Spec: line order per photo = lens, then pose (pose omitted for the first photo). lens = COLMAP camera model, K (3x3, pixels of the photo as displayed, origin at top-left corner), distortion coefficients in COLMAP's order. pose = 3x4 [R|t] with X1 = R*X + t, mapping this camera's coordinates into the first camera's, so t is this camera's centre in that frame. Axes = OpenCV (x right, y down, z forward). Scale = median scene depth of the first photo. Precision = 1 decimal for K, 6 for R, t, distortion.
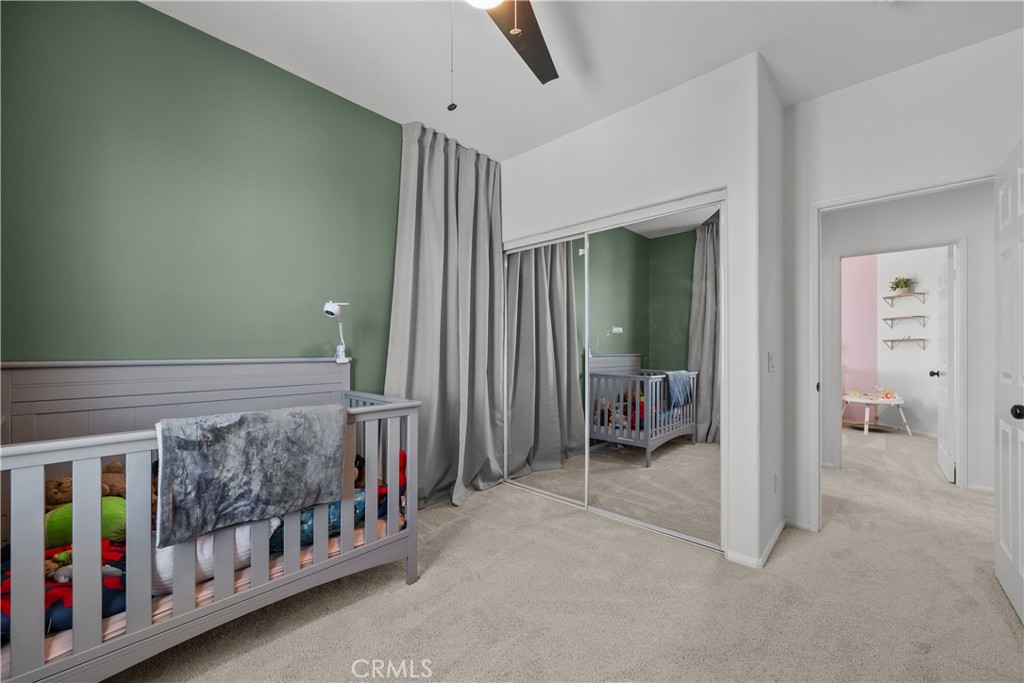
lens RADIAL K [[405.3, 0, 508.0], [0, 405.3, 343.7], [0, 0, 1]] dist [-0.001197, 0.000173]
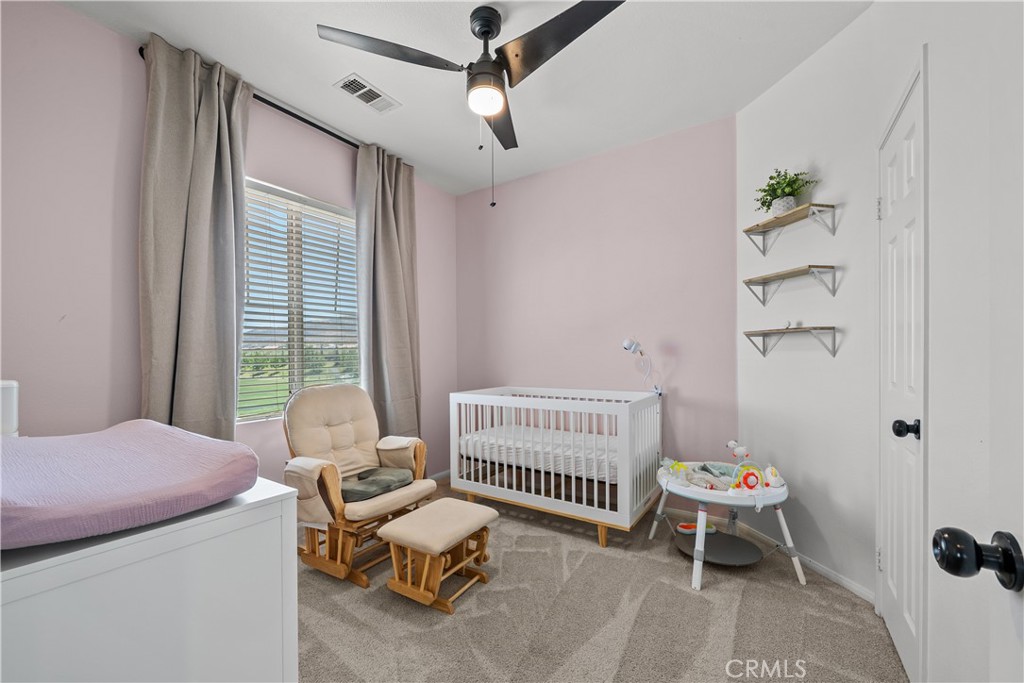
lens RADIAL K [[405.3, 0, 512.1], [0, 405.3, 351.1], [0, 0, 1]] dist [-0.001197, 0.000173]
pose [[0.987317, -0.011168, 0.158370, 0.634553], [0.009268, 0.999876, 0.012729, 0.003115], [-0.158493, -0.011099, 0.987298, 0.637840]]
